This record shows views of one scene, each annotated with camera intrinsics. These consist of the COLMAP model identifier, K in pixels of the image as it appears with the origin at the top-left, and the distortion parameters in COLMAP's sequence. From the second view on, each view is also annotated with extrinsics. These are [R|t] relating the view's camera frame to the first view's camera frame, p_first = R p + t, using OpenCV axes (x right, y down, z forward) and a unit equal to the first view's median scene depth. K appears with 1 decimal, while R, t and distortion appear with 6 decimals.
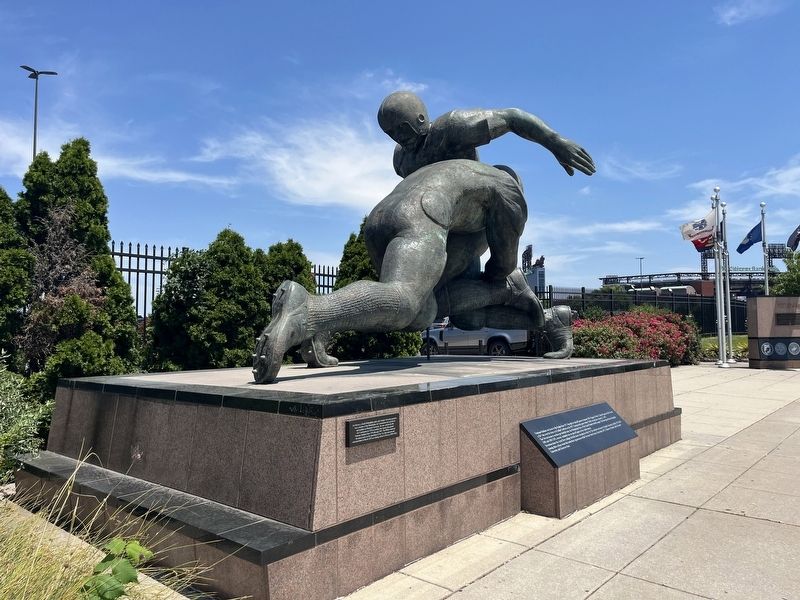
lens RADIAL K [[595.1, 0, 400.0], [0, 595.1, 300.0], [0, 0, 1]] dist [0.023475, -0.001810]
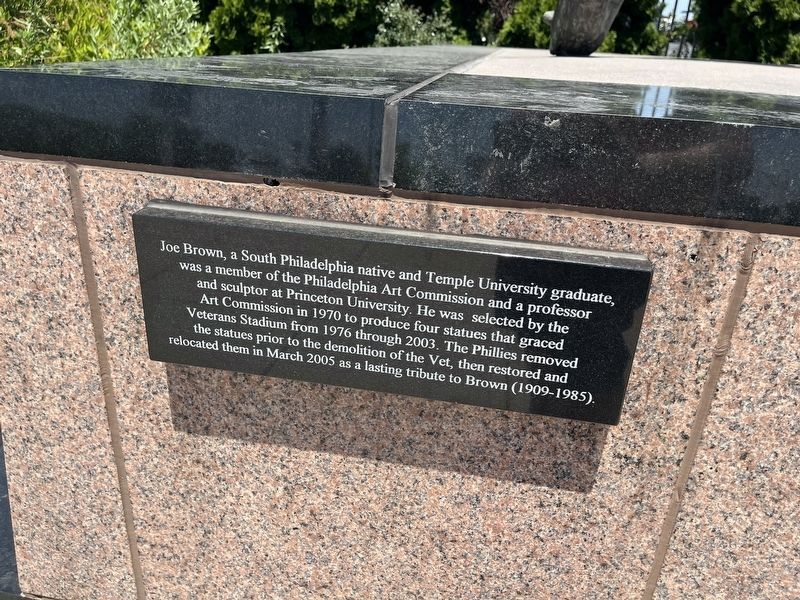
lens RADIAL K [[595.1, 0, 400.0], [0, 595.1, 300.0], [0, 0, 1]] dist [0.023475, -0.001810]
pose [[0.510595, 0.379124, -0.771724, 0.069809], [-0.007465, 0.899461, 0.436938, 0.143417], [0.859789, -0.217337, 0.462090, 0.905203]]
